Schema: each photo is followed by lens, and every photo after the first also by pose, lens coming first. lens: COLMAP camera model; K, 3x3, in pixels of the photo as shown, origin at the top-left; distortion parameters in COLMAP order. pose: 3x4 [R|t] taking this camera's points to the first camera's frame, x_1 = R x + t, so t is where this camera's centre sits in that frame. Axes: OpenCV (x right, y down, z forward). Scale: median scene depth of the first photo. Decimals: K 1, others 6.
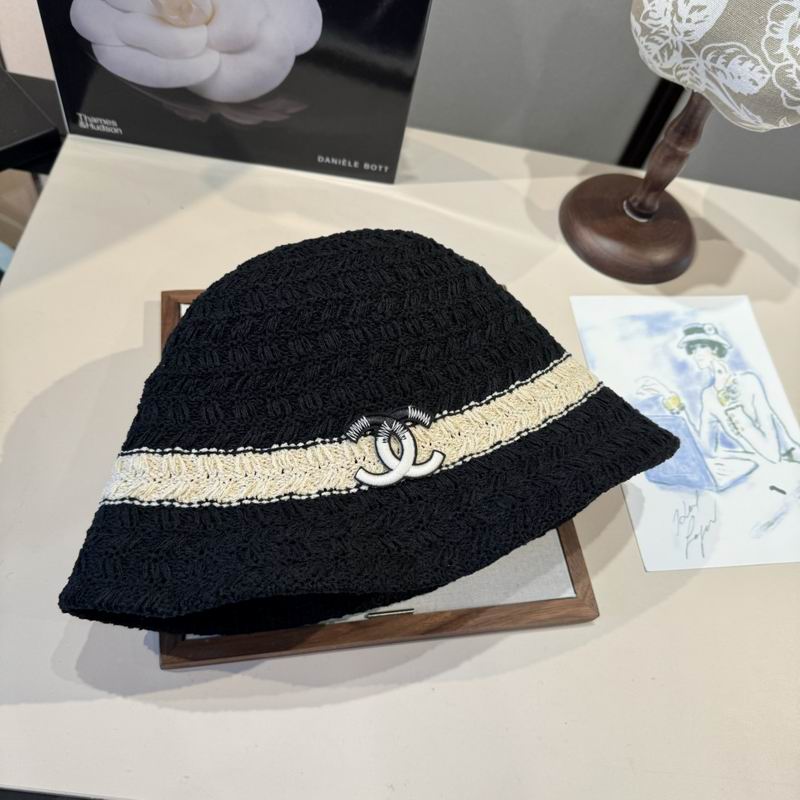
lens RADIAL K [[827.4, 0, 397.9], [0, 827.4, 406.3], [0, 0, 1]] dist [-0.039061, 0.041687]
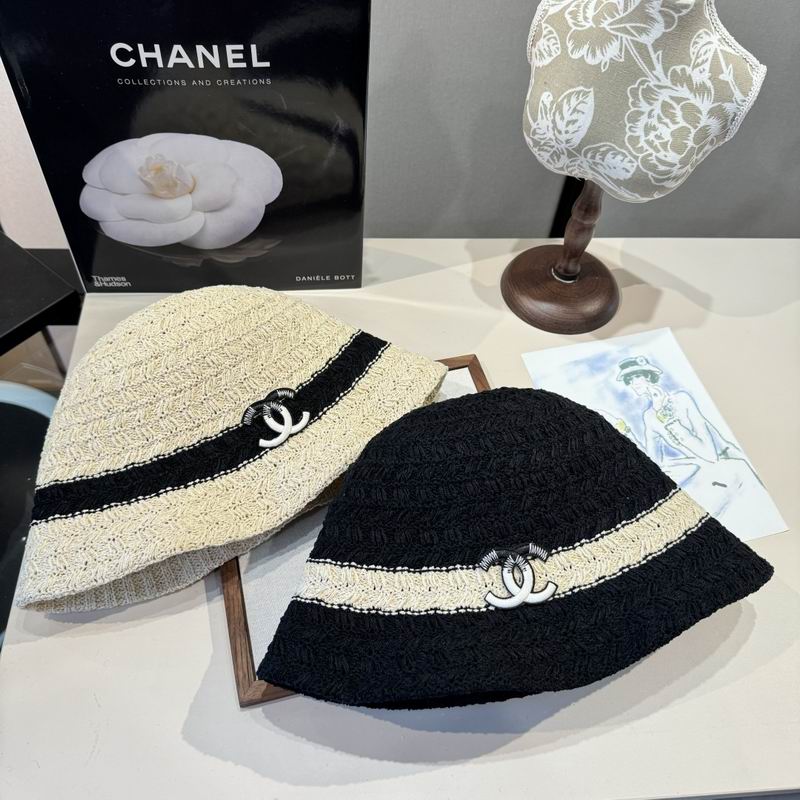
lens RADIAL K [[817.9, 0, 404.2], [0, 817.9, 399.7], [0, 0, 1]] dist [0.100456, -0.248663]
pose [[0.984959, -0.172235, 0.013786, 0.013920], [0.172785, 0.981798, -0.078859, -0.003889], [0.000047, 0.080055, 0.996790, -0.204295]]
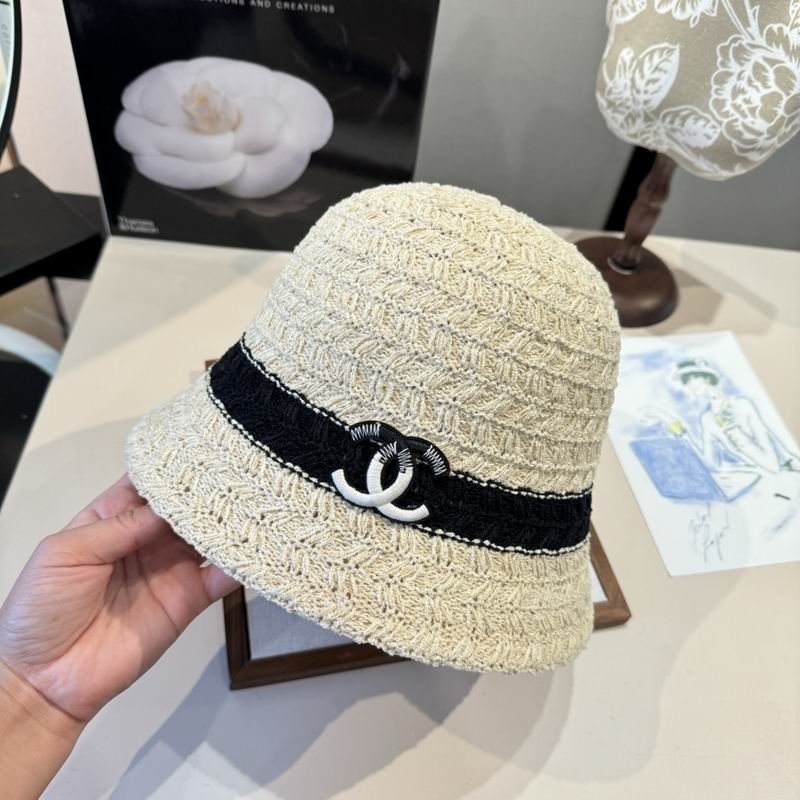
lens RADIAL K [[831.2, 0, 400.0], [0, 831.2, 400.0], [0, 0, 1]] dist [-0.012542, -0.010656]
pose [[0.996782, -0.079803, 0.007551, -0.034804], [0.080037, 0.985625, -0.148787, 0.095670], [0.004431, 0.148913, 0.988840, -0.093144]]
